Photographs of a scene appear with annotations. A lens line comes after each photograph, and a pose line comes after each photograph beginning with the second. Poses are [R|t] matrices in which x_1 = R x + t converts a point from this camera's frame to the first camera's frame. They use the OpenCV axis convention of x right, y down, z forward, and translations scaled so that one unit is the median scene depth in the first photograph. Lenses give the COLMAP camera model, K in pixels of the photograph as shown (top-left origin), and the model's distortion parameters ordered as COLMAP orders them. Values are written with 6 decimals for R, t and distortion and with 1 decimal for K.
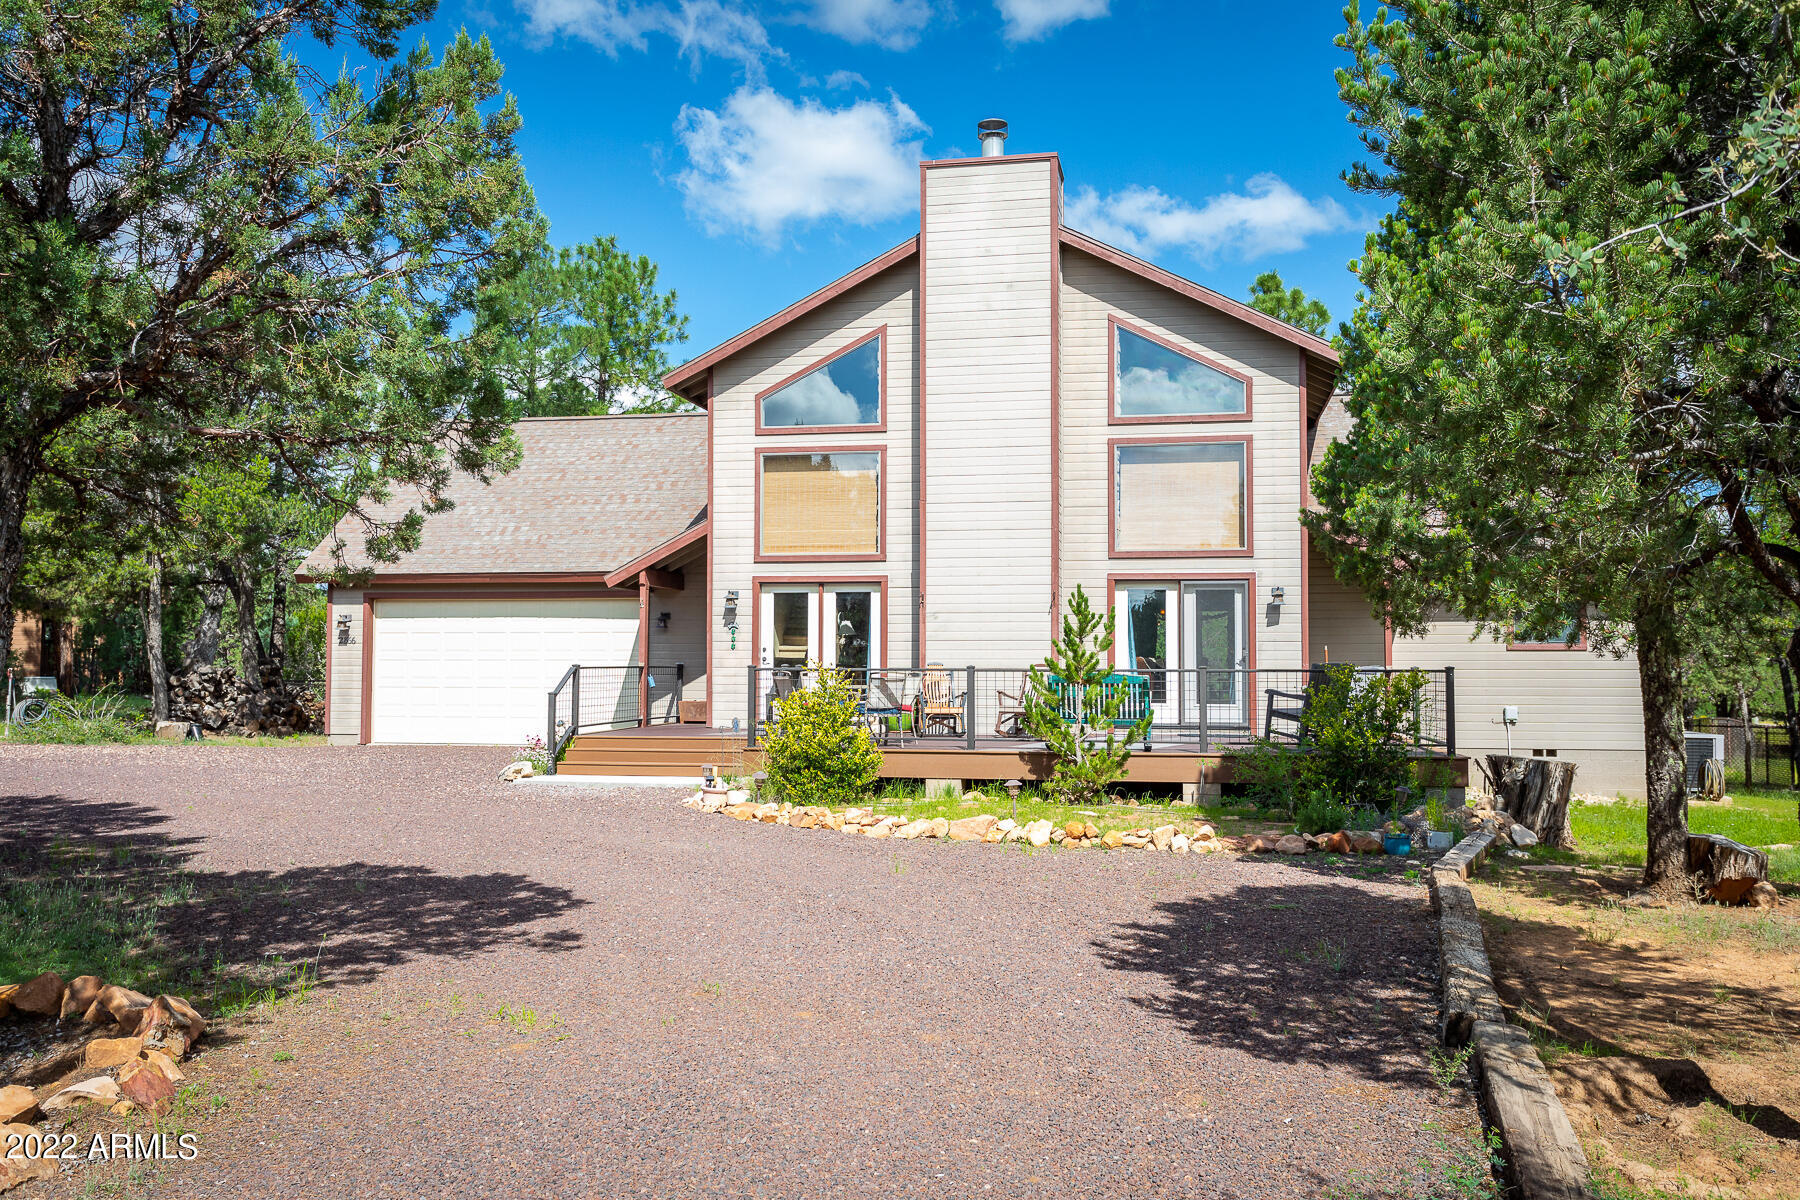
lens RADIAL K [[1502.4, 0, 900.0], [0, 1502.4, 601.8], [0, 0, 1]] dist [-0.003549, -0.000730]
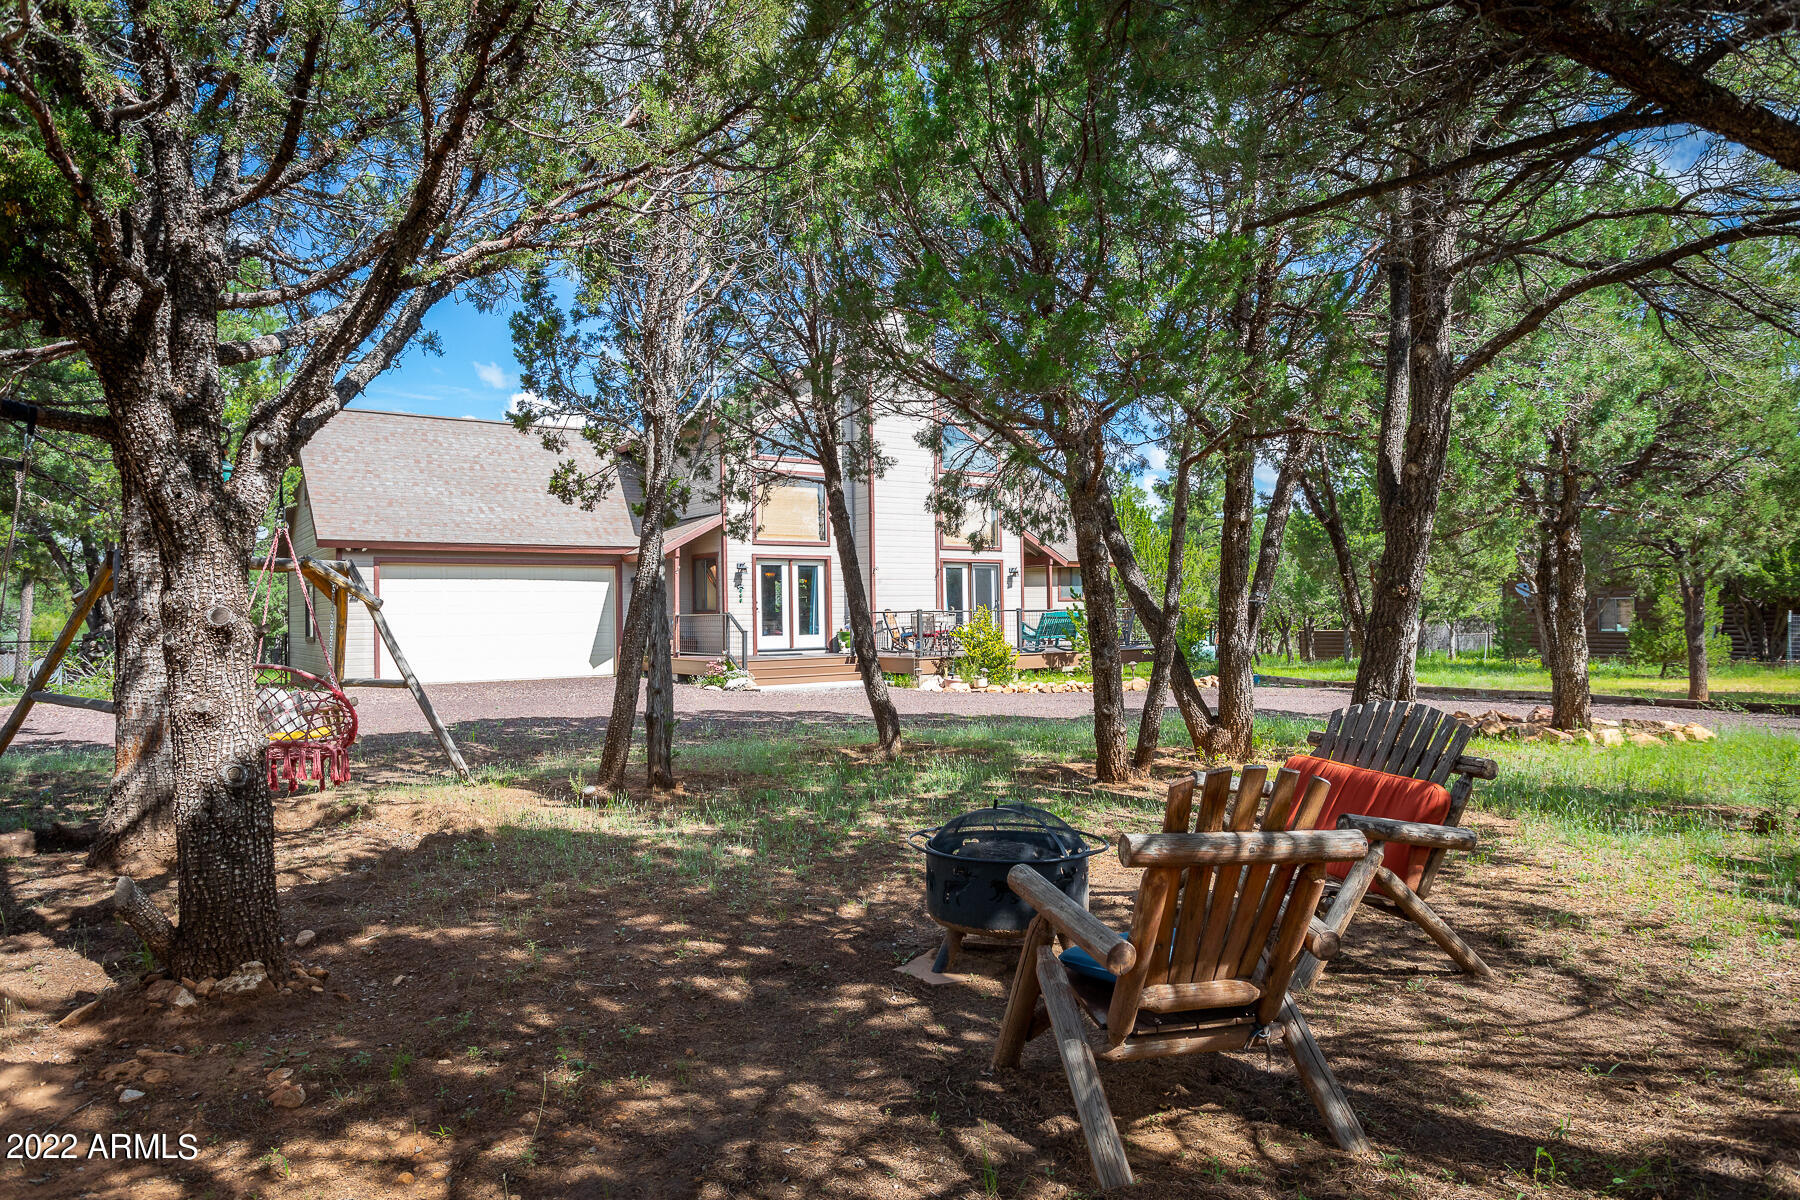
lens RADIAL K [[1193.8, 0, 900.1], [0, 1193.8, 596.8], [0, 0, 1]] dist [0.000255, 0.000102]
pose [[0.515728, -0.005152, 0.856737, -1.054695], [-0.020060, 0.999635, 0.018087, 0.001866], [-0.856518, -0.026514, 0.515436, 0.260126]]
